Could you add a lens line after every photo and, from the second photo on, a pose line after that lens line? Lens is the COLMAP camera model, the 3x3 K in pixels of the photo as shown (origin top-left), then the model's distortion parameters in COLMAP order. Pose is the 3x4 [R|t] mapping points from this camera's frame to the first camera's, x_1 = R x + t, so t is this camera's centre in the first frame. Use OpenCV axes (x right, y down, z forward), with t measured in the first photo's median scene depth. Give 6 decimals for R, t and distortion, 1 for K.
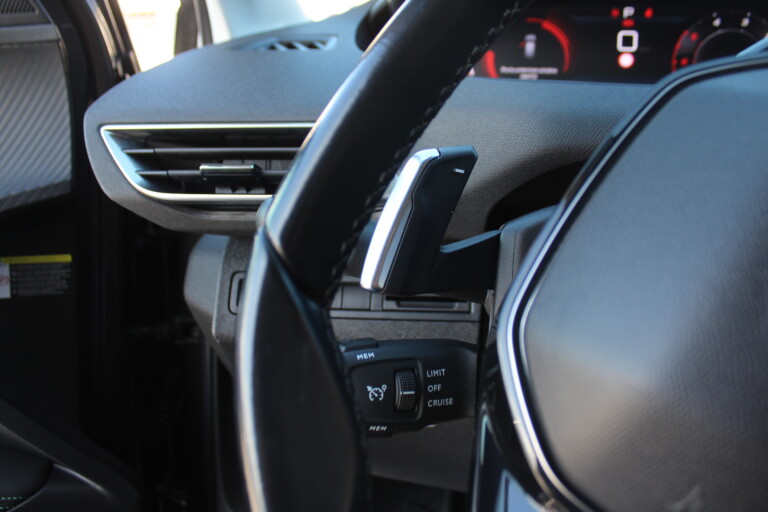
lens RADIAL K [[610.0, 0, 384.0], [0, 610.0, 256.0], [0, 0, 1]] dist [-0.192681, 0.136918]
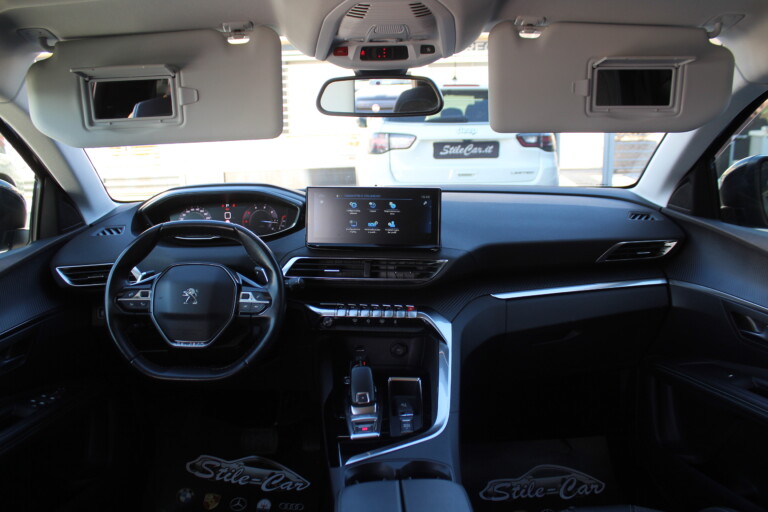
lens RADIAL K [[610.0, 0, 384.0], [0, 610.0, 256.0], [0, 0, 1]] dist [-0.192681, 0.136918]
pose [[0.958275, -0.087715, 0.272057, 0.390846], [0.107009, 0.992630, -0.056881, 0.103627], [-0.265062, 0.083620, 0.960599, -2.482752]]
